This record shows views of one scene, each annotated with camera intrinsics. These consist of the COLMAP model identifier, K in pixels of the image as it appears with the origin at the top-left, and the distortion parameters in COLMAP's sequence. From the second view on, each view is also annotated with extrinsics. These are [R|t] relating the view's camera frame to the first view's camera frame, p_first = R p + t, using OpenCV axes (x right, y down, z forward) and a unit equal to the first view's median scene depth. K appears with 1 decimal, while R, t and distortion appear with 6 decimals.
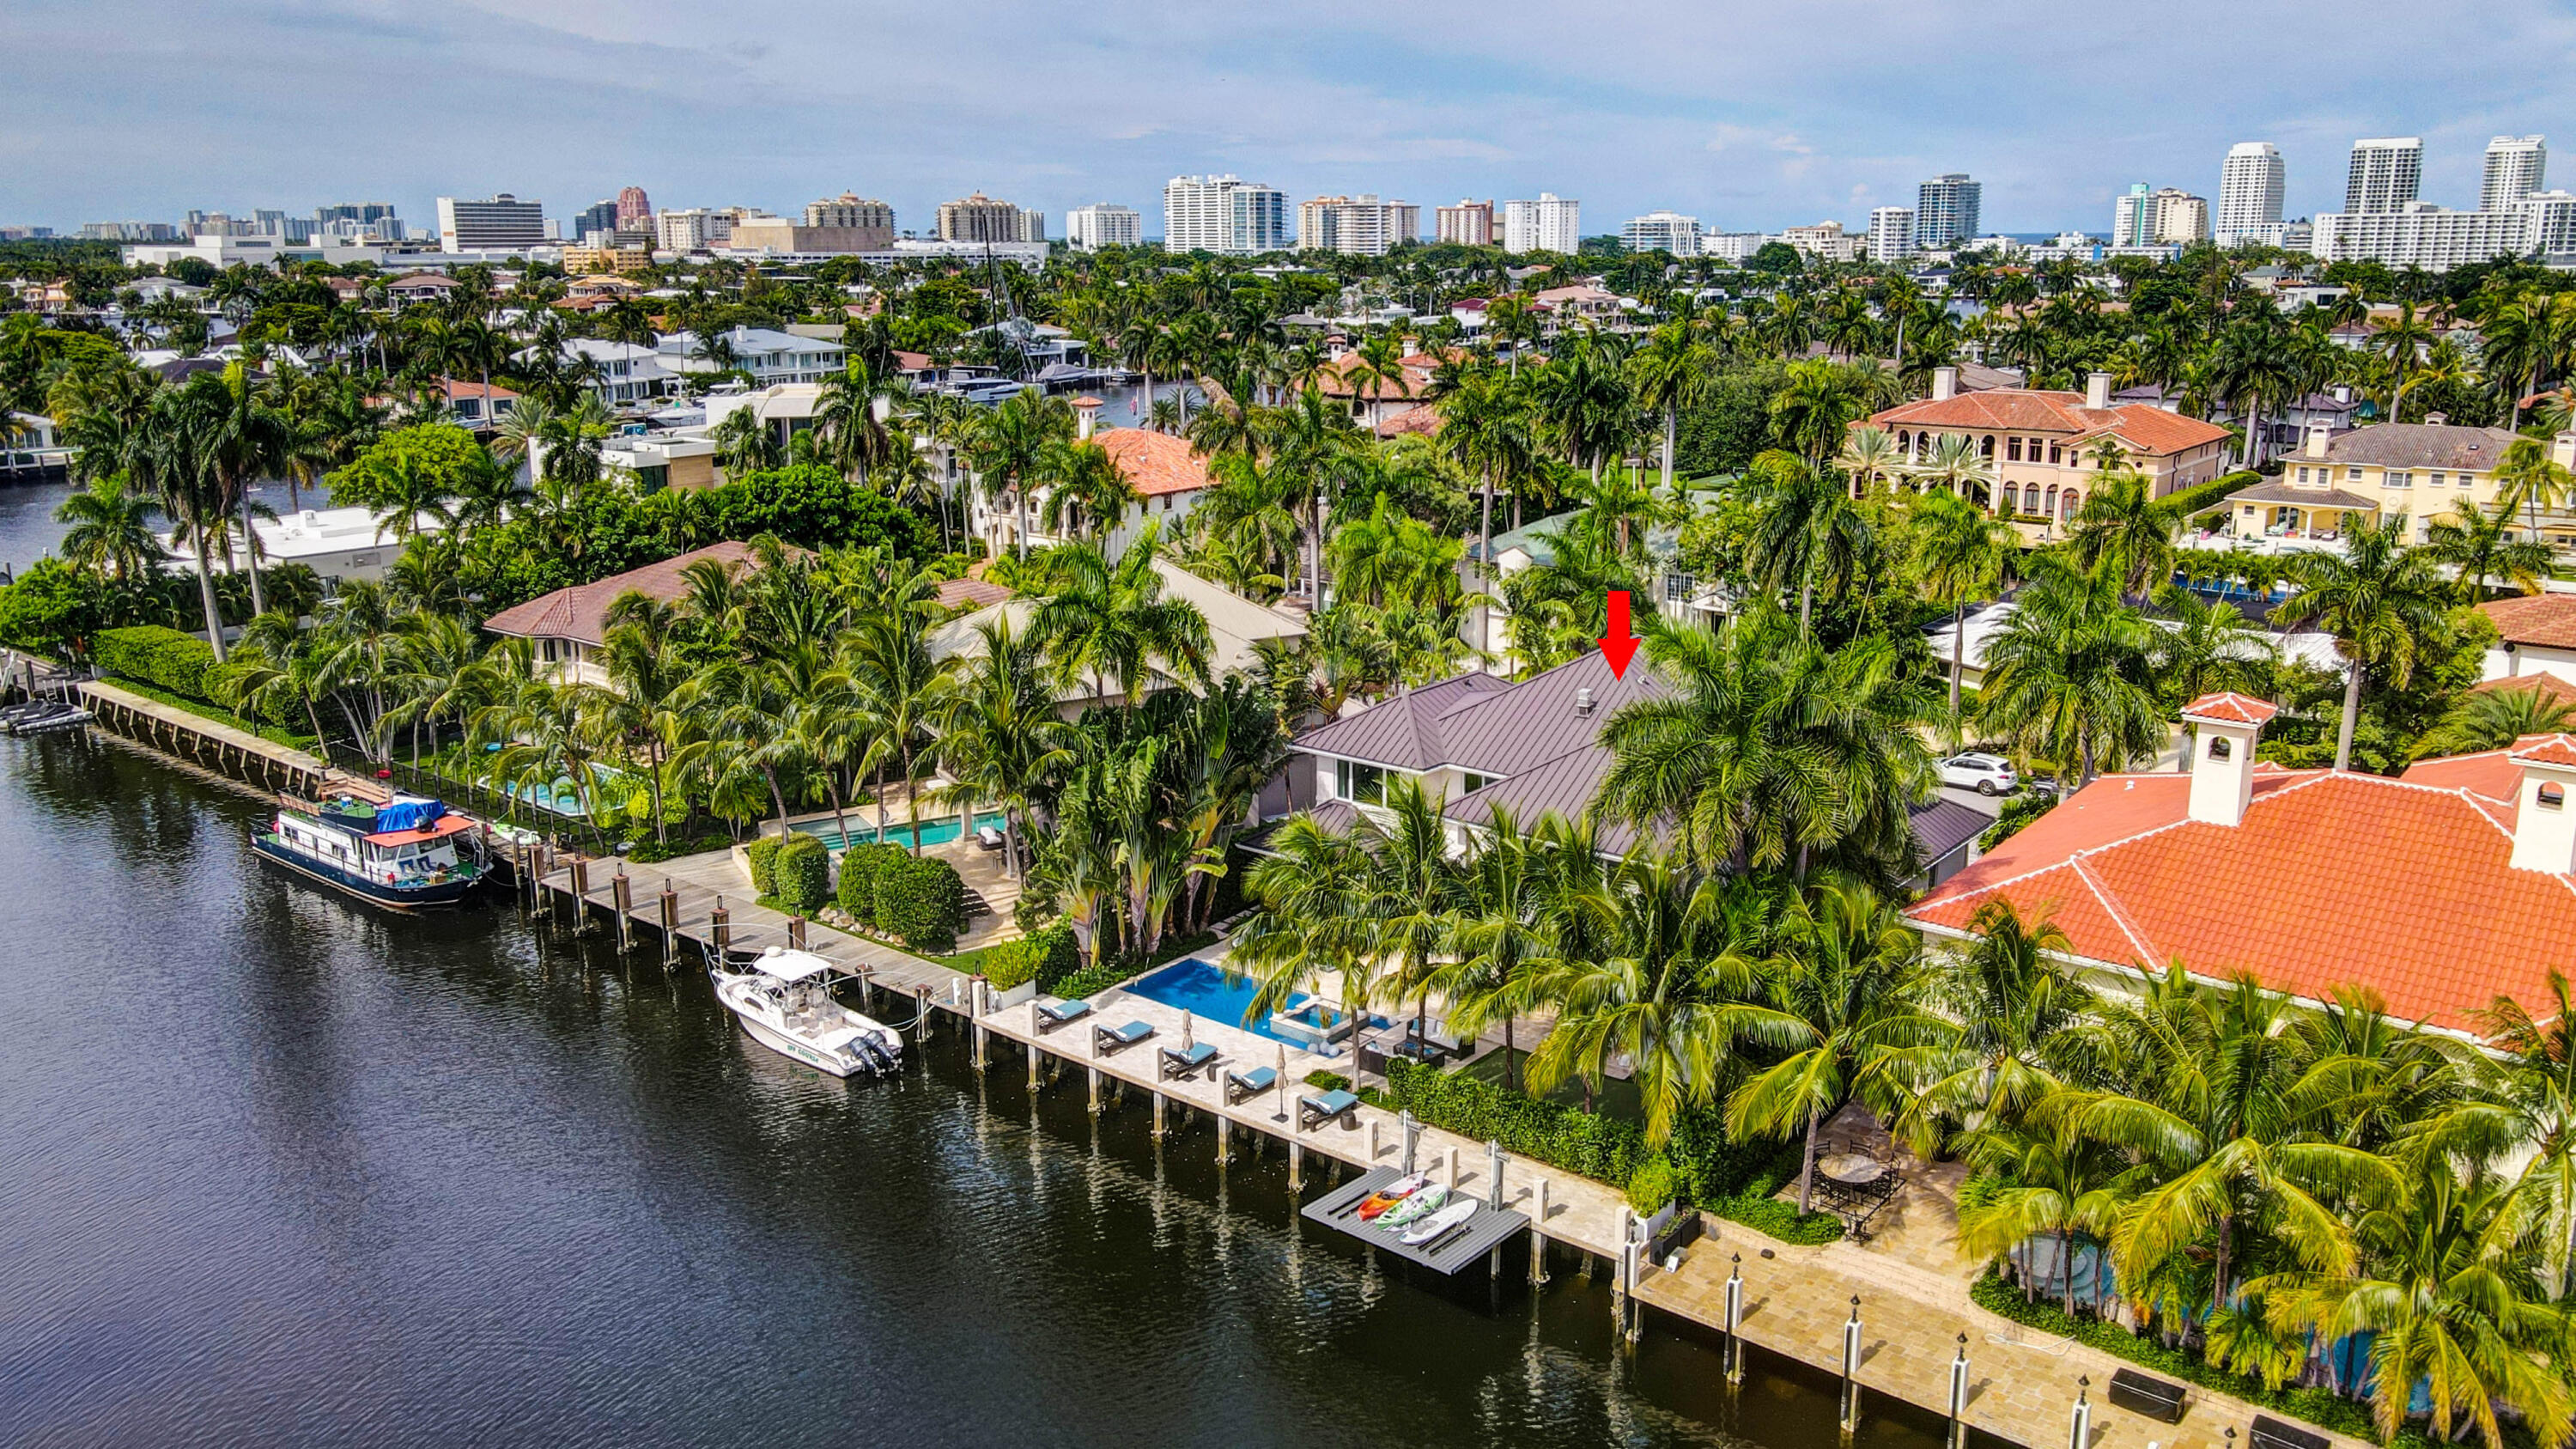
lens RADIAL K [[1891.6, 0, 1298.9], [0, 1891.6, 730.3], [0, 0, 1]] dist [0.014928, 0.005151]
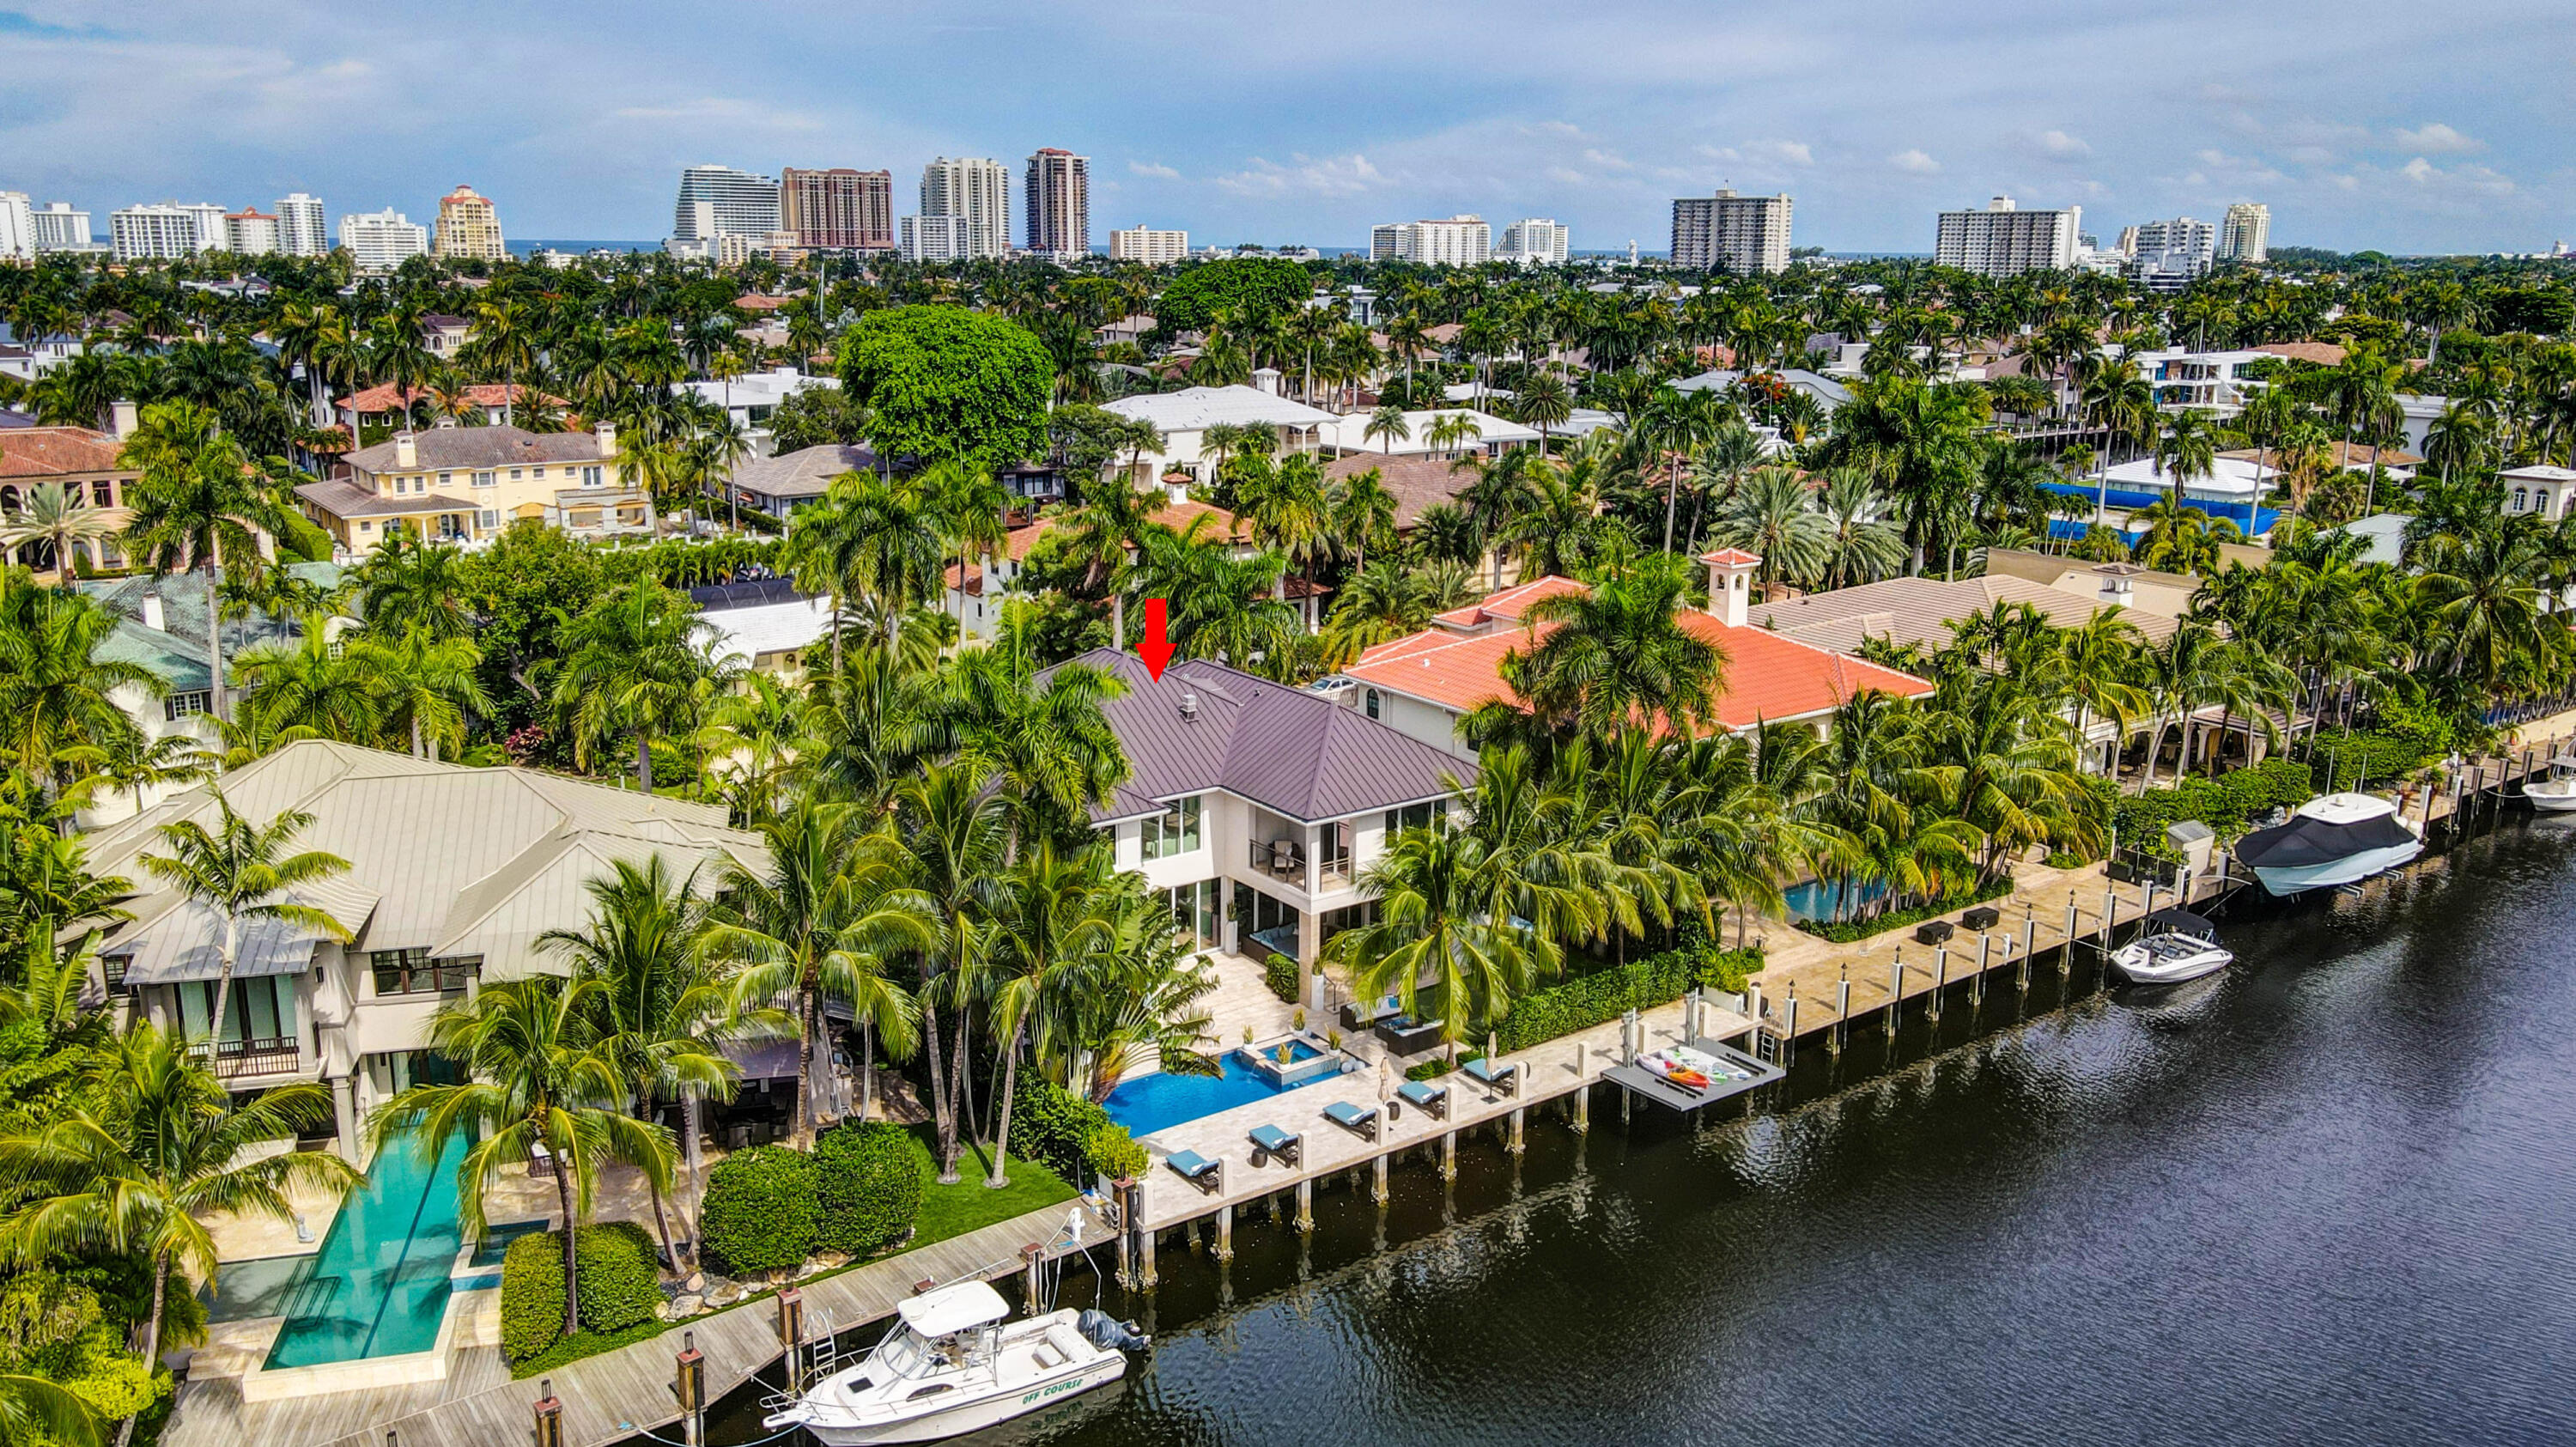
lens RADIAL K [[1891.4, 0, 1298.9], [0, 1891.4, 729.3], [0, 0, 1]] dist [0.014928, 0.005151]
pose [[0.282791, -0.232953, 0.930464, -0.332065], [0.236630, 0.957020, 0.167684, -0.067252], [-0.929535, 0.172757, 0.325760, 0.243457]]
